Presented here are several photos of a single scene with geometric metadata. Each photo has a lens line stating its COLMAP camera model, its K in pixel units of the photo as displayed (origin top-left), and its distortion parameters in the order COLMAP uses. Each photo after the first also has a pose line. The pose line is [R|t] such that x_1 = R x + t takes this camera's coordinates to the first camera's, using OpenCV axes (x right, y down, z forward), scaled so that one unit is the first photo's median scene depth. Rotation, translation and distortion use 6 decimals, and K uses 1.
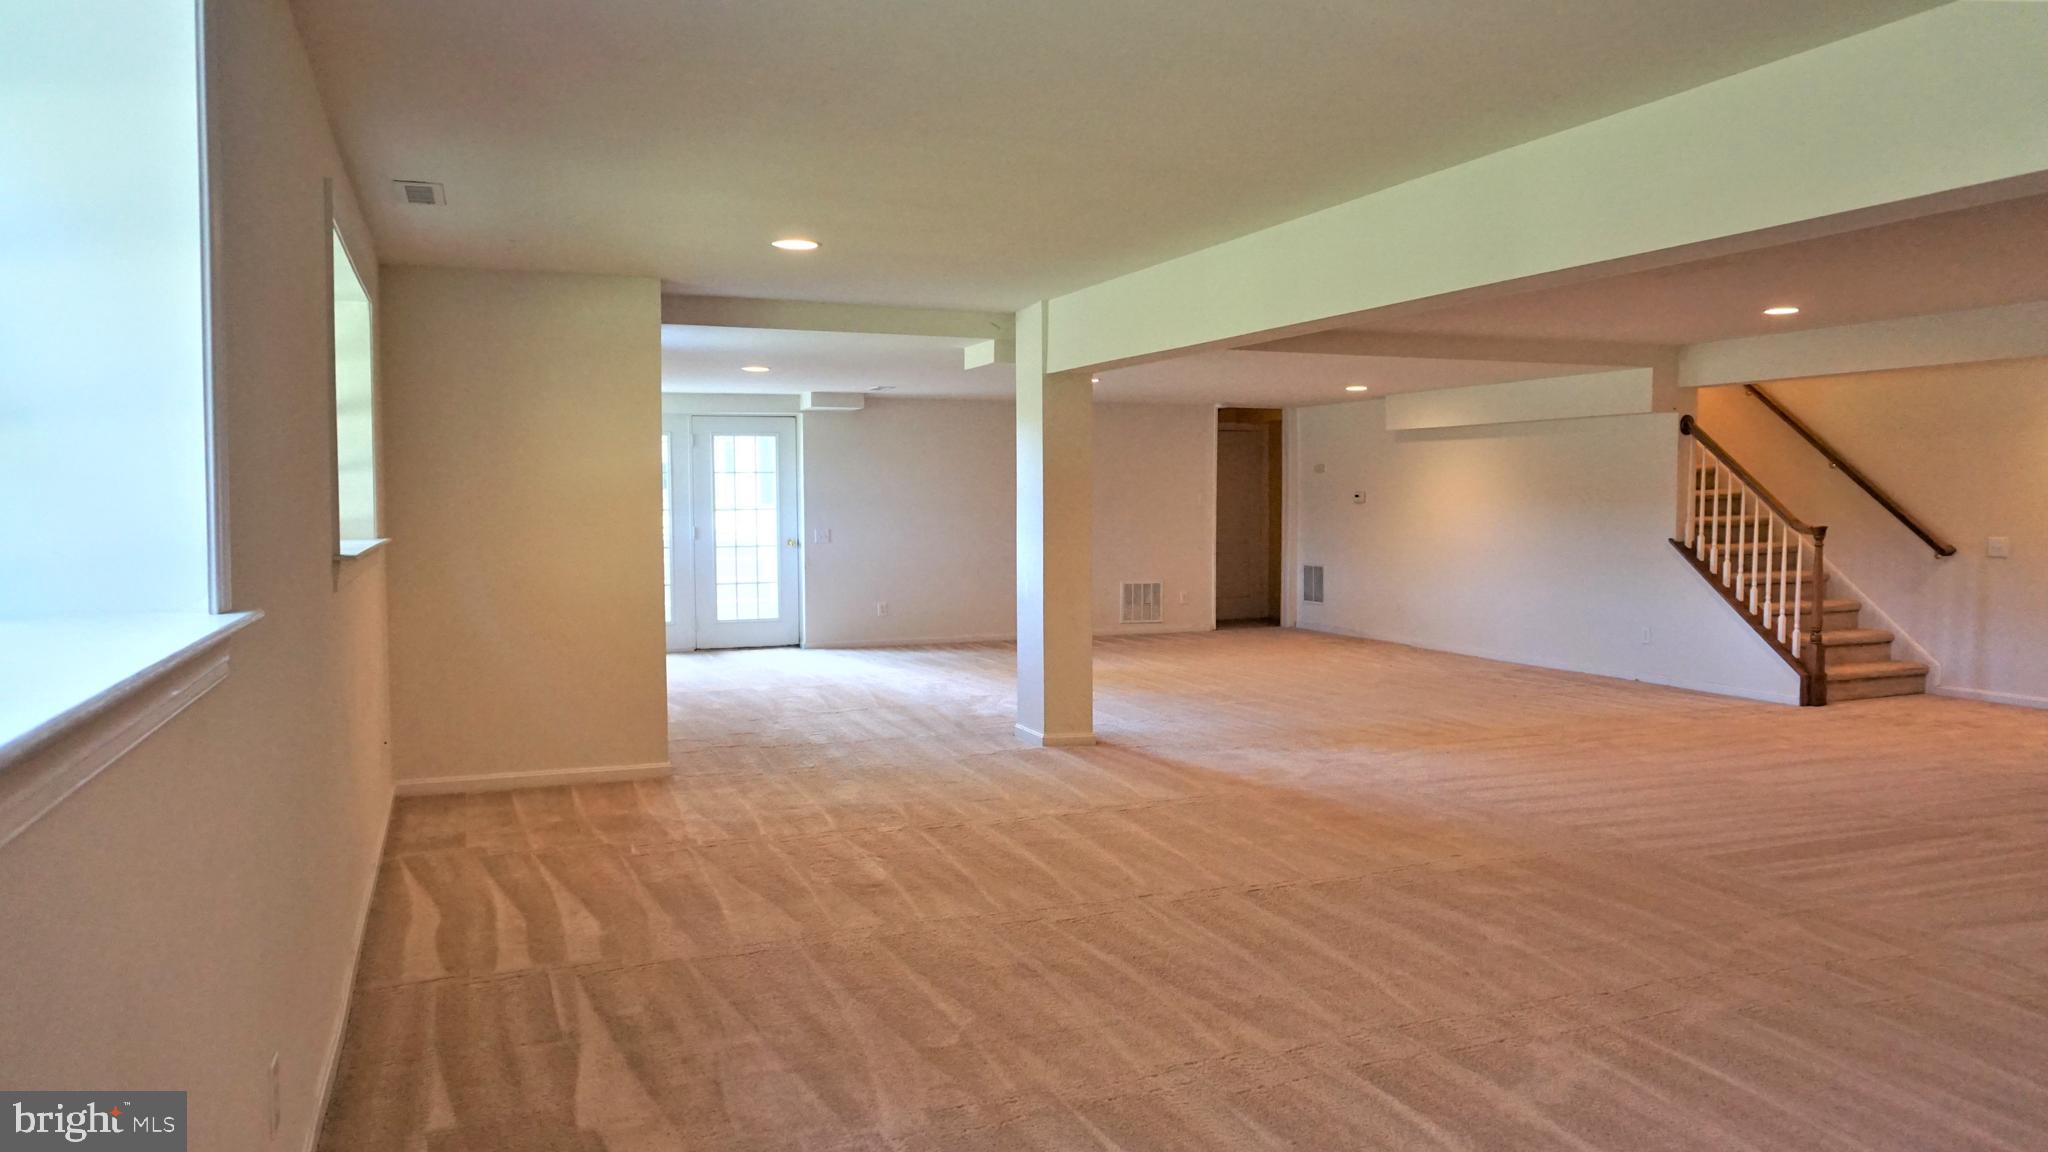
lens RADIAL K [[1366.4, 0, 1028.0], [0, 1366.4, 575.8], [0, 0, 1]] dist [-0.043839, 0.024239]
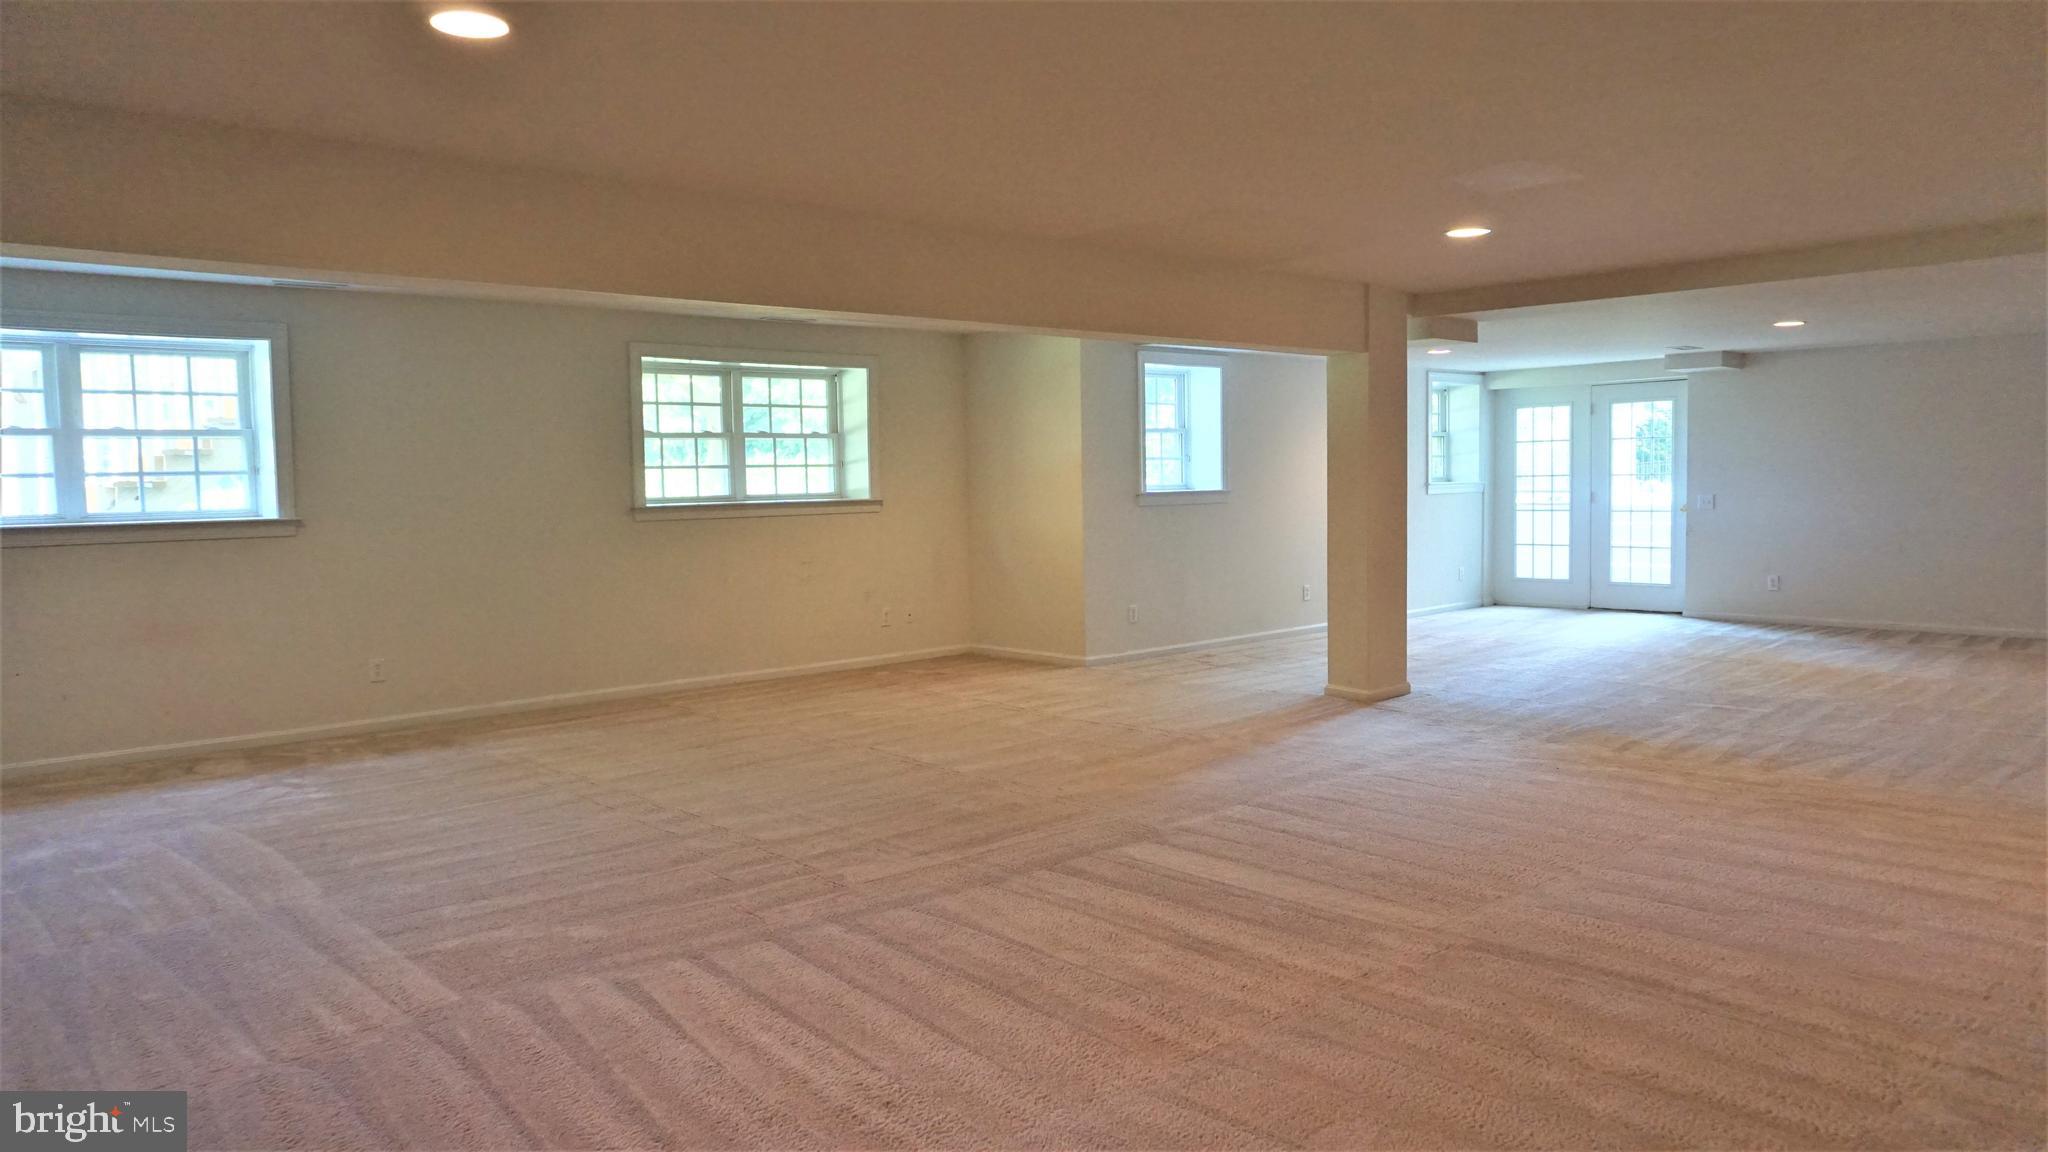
lens RADIAL K [[1366.4, 0, 1028.0], [0, 1366.4, 575.8], [0, 0, 1]] dist [-0.043839, 0.024239]
pose [[0.344537, 0.066628, -0.936405, 0.587968], [-0.037781, 0.997654, 0.057085, -0.013895], [0.938012, 0.015710, 0.346246, 0.230341]]
